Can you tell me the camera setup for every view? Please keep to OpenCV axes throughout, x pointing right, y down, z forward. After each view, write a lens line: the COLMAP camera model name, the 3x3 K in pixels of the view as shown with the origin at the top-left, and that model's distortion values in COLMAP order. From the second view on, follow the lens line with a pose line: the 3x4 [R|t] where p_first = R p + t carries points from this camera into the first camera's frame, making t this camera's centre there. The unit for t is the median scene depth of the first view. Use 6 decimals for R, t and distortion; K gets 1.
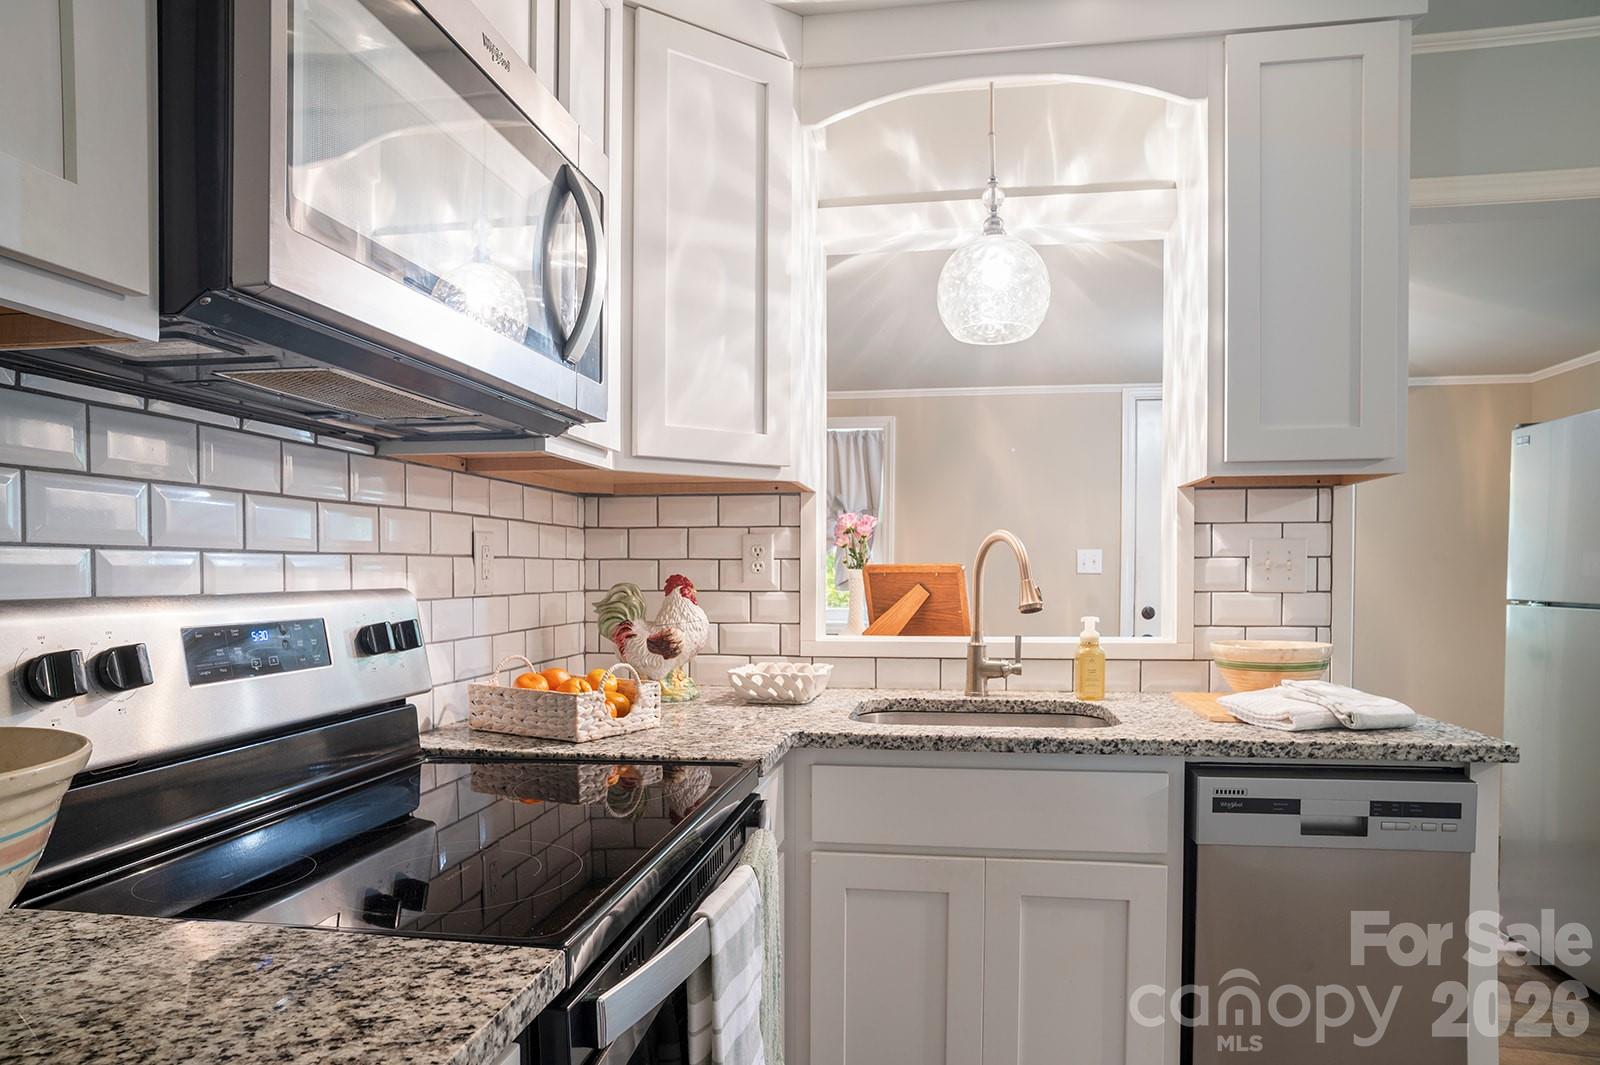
lens RADIAL K [[981.1, 0, 798.1], [0, 981.1, 587.2], [0, 0, 1]] dist [-0.067073, 0.045872]
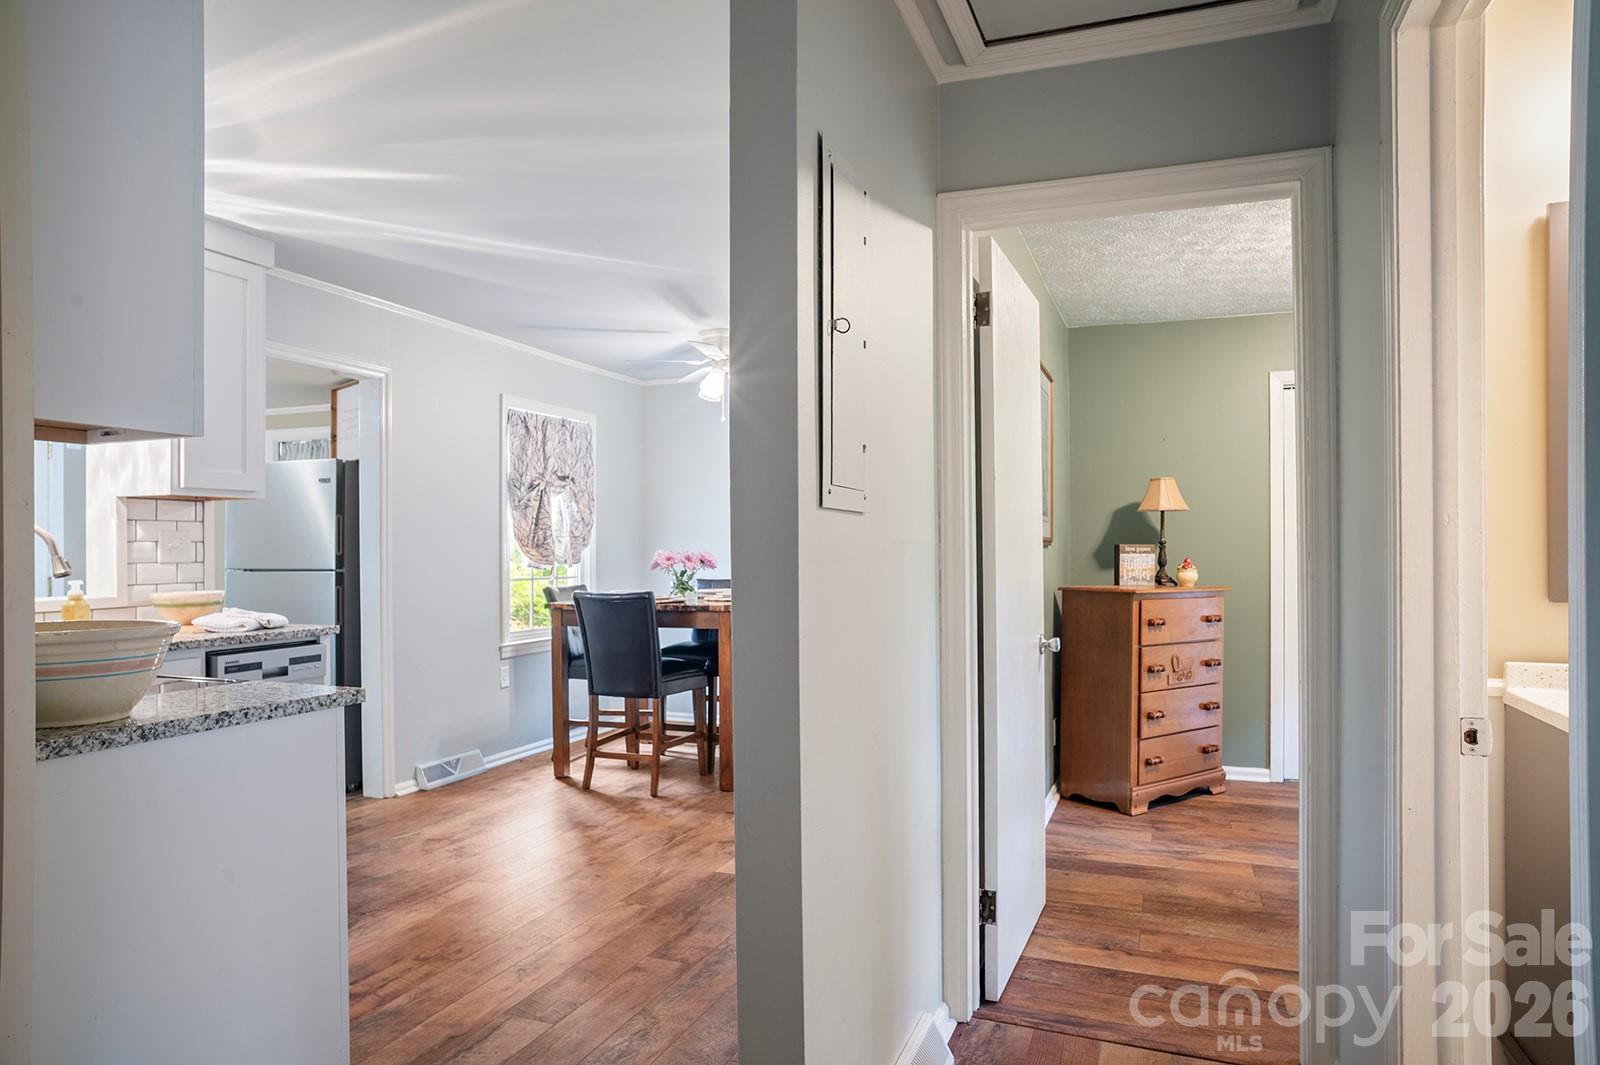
lens RADIAL K [[995.9, 0, 815.3], [0, 995.9, 554.8], [0, 0, 1]] dist [-0.067587, 0.039846]
pose [[0.184201, -0.005298, 0.982874, -1.088992], [0.020876, 0.999781, 0.001477, 0.013685], [-0.982667, 0.020247, 0.184271, -0.447871]]
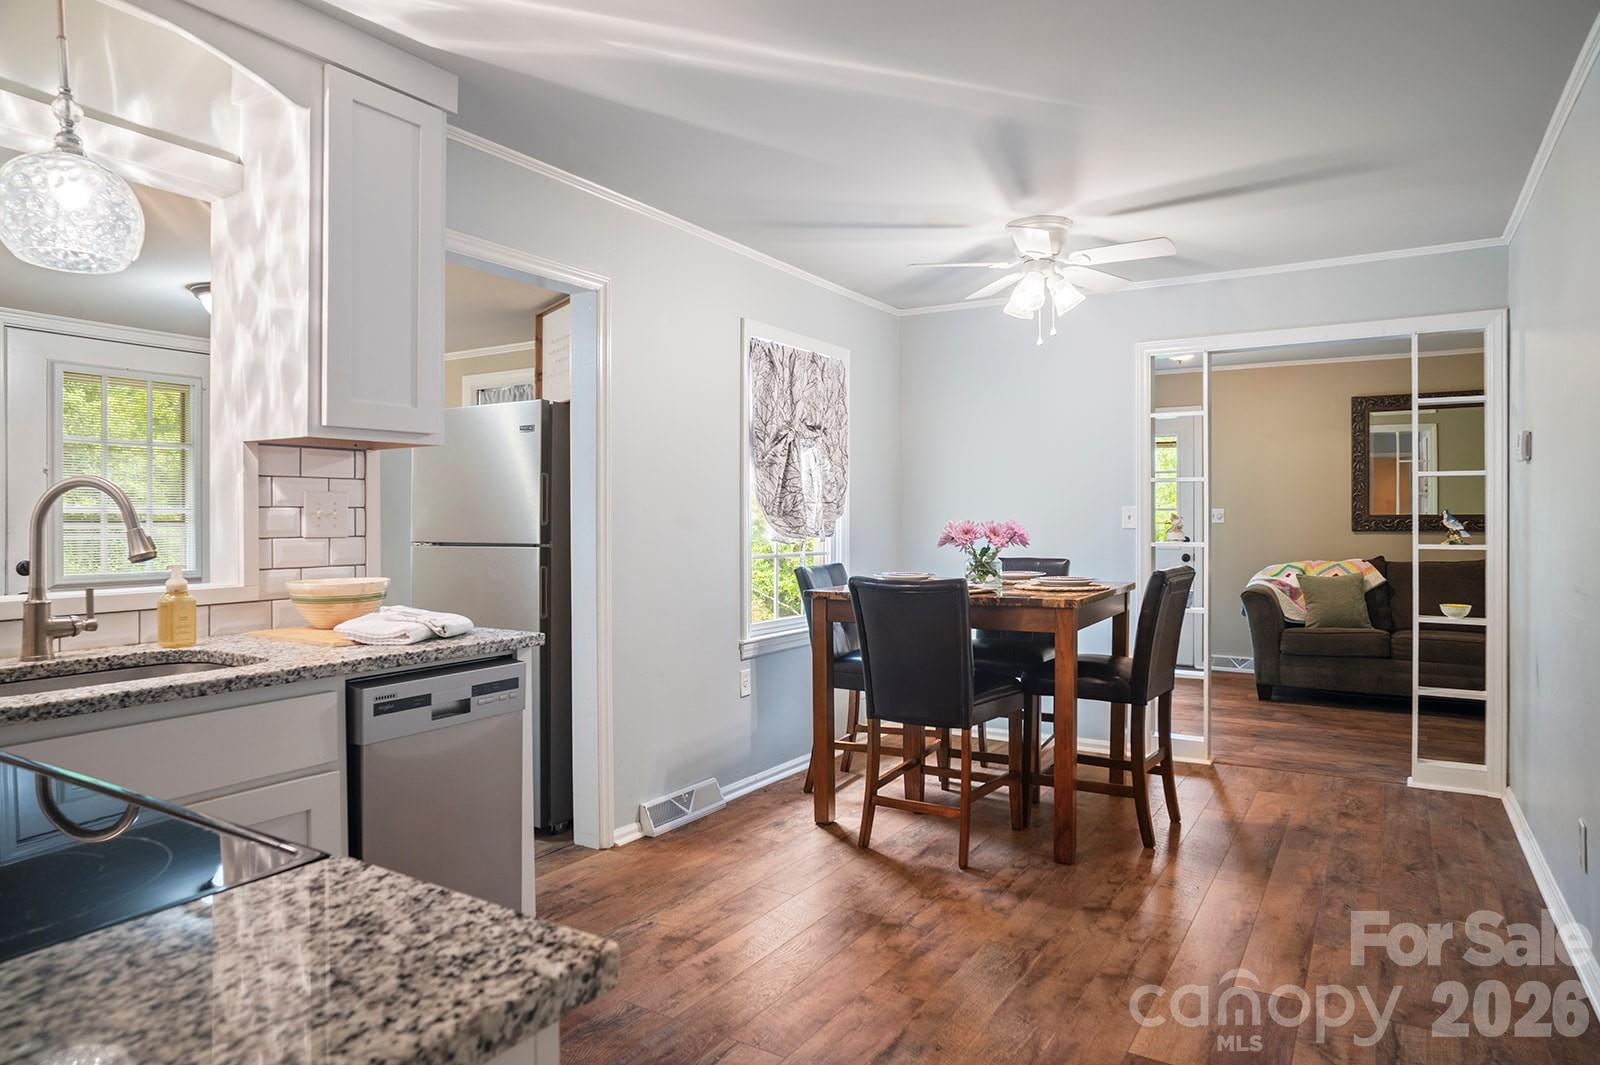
lens RADIAL K [[984.6, 0, 793.9], [0, 984.6, 522.6], [0, 0, 1]] dist [-0.067167, 0.047008]
pose [[0.378756, -0.004155, 0.925487, -0.435134], [0.018163, 0.999831, -0.002944, 0.001223], [-0.925318, 0.017924, 0.378767, 0.034179]]
